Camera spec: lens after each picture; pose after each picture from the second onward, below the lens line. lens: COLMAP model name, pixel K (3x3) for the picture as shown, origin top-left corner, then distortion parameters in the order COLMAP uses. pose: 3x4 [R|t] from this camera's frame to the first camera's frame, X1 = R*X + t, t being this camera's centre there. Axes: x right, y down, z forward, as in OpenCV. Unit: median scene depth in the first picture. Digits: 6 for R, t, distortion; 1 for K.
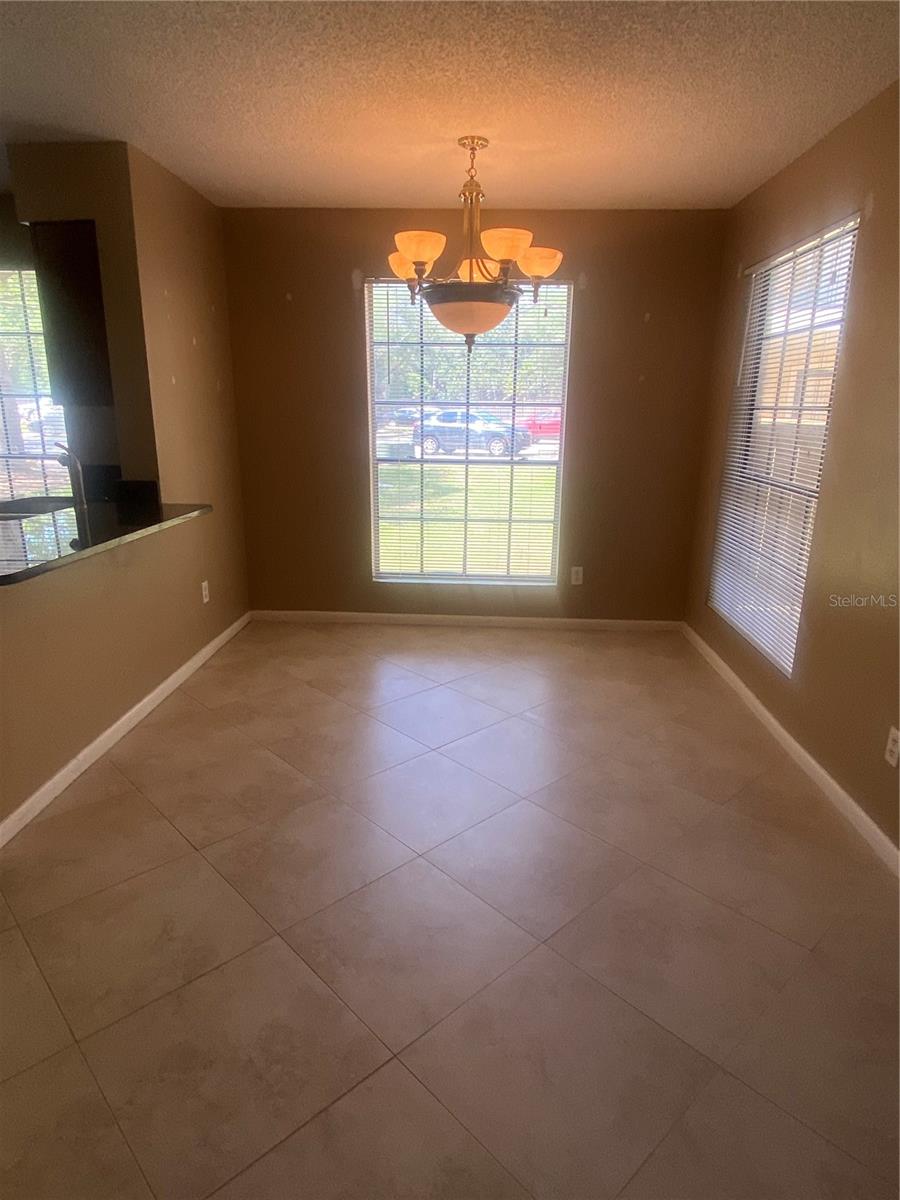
lens RADIAL K [[702.4, 0, 449.9], [0, 702.4, 596.0], [0, 0, 1]] dist [0.001927, -0.015775]
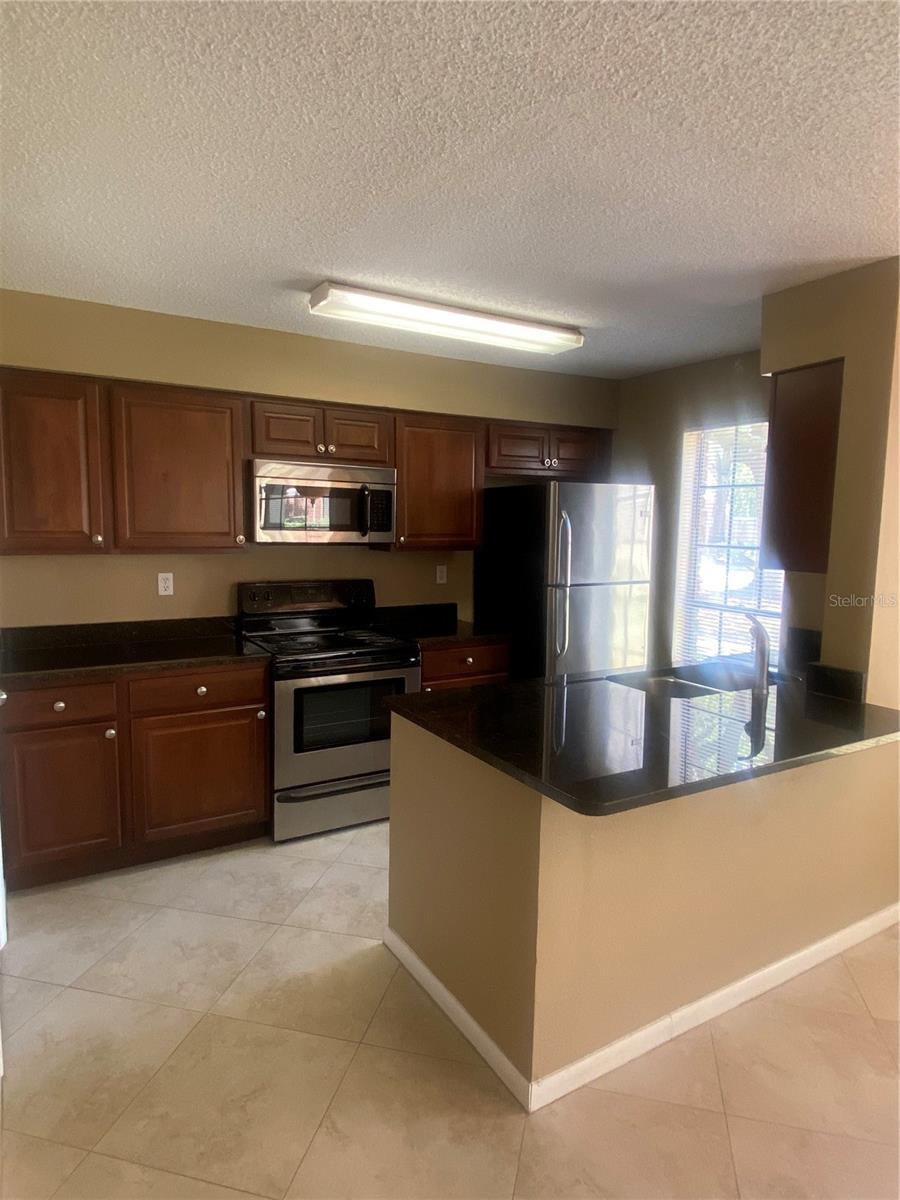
lens RADIAL K [[702.4, 0, 449.9], [0, 702.4, 596.0], [0, 0, 1]] dist [0.001927, -0.015775]
pose [[0.551416, 0.090292, -0.829330, -0.057542], [-0.231290, 0.971701, -0.047991, -0.130995], [0.801527, 0.218279, 0.556695, 0.256964]]
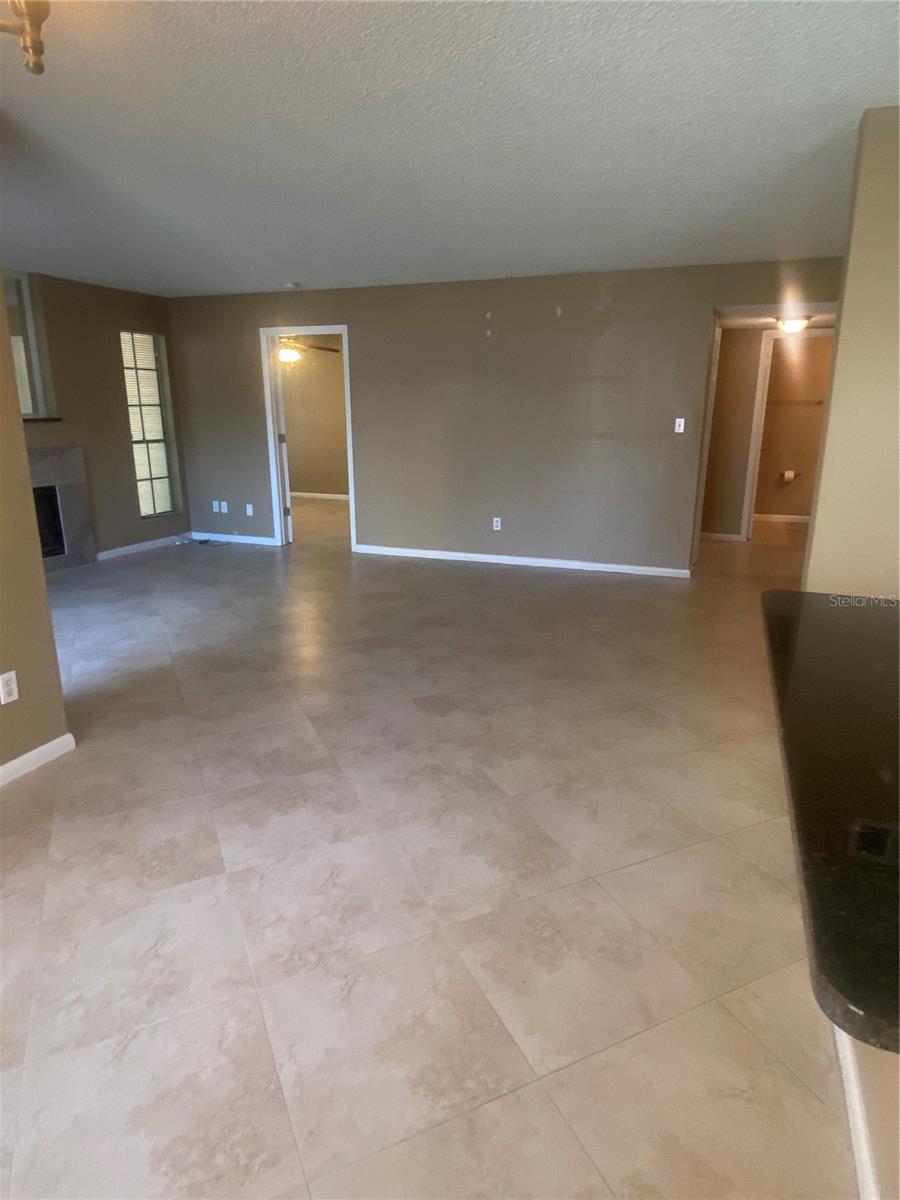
lens RADIAL K [[702.4, 0, 449.9], [0, 702.4, 596.0], [0, 0, 1]] dist [0.001927, -0.015775]
pose [[-0.951947, -0.087706, 0.293436, -0.349765], [0.076580, 0.859515, 0.505341, -0.394106], [-0.296534, 0.503529, -0.811496, 1.362711]]
